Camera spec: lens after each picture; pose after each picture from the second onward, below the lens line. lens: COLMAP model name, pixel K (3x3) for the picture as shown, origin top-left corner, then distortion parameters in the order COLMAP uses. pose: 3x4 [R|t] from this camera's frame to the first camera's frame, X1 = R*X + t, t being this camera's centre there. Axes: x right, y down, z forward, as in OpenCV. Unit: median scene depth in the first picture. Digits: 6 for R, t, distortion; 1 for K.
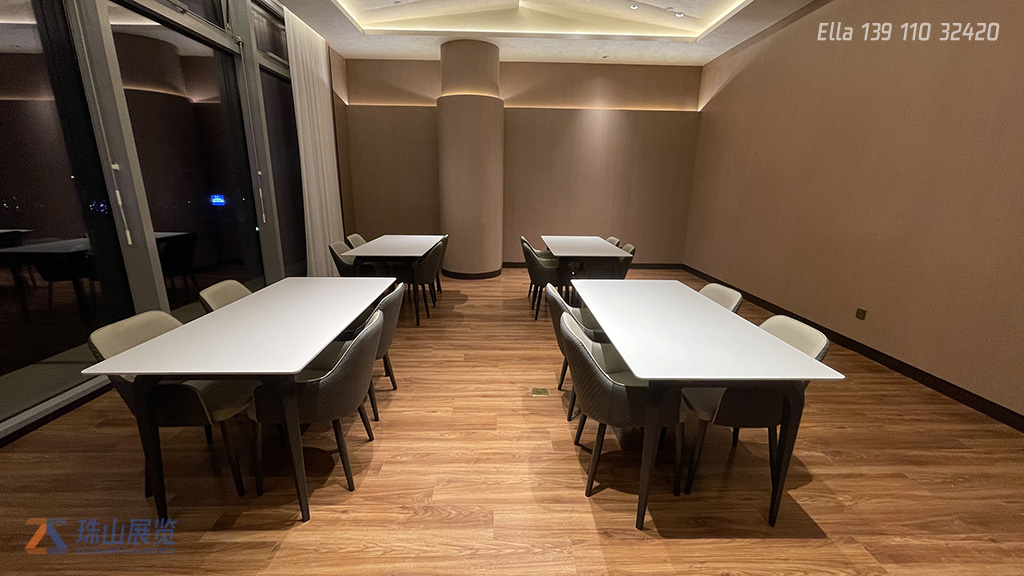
lens RADIAL K [[411.9, 0, 514.5], [0, 411.9, 289.5], [0, 0, 1]] dist [-0.002613, 0.000042]
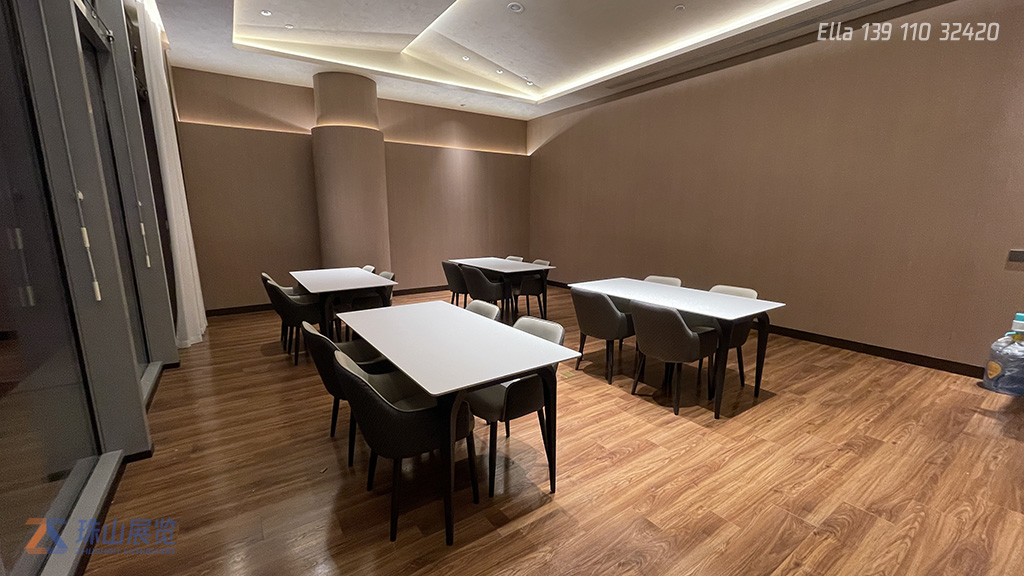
lens RADIAL K [[407.3, 0, 510.4], [0, 407.3, 290.9], [0, 0, 1]] dist [-0.003587, 0.000325]
pose [[0.841624, -0.115792, 0.527505, -0.387665], [0.147620, 0.988872, -0.018459, -0.004519], [-0.519497, 0.093406, 0.849351, 0.001048]]
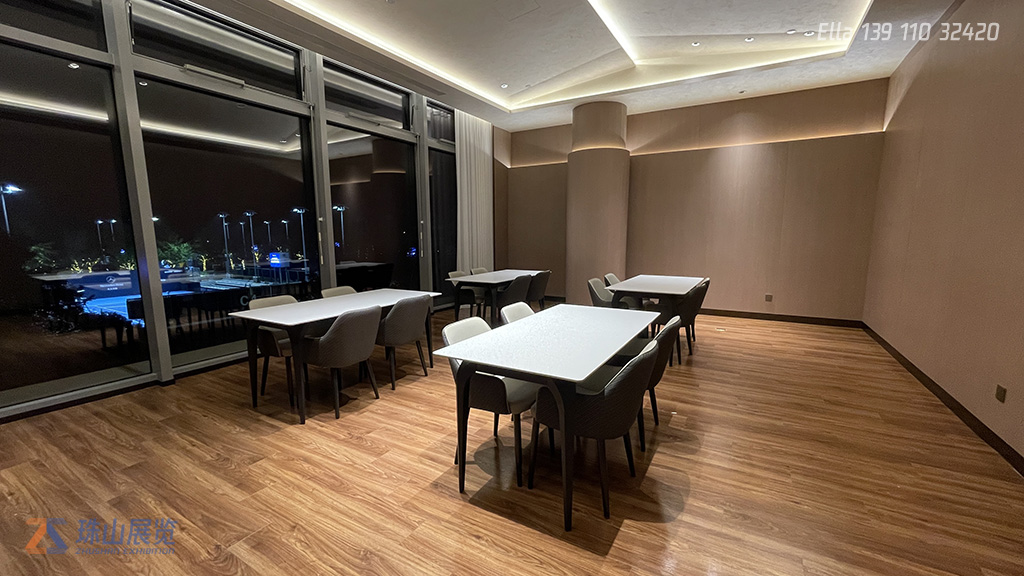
lens RADIAL K [[411.9, 0, 514.5], [0, 411.9, 289.5], [0, 0, 1]] dist [-0.002613, 0.000042]
pose [[0.852681, 0.053993, -0.519634, 0.339039], [-0.113391, 0.990061, -0.083193, 0.024533], [0.509978, 0.129858, 0.850329, -0.009229]]
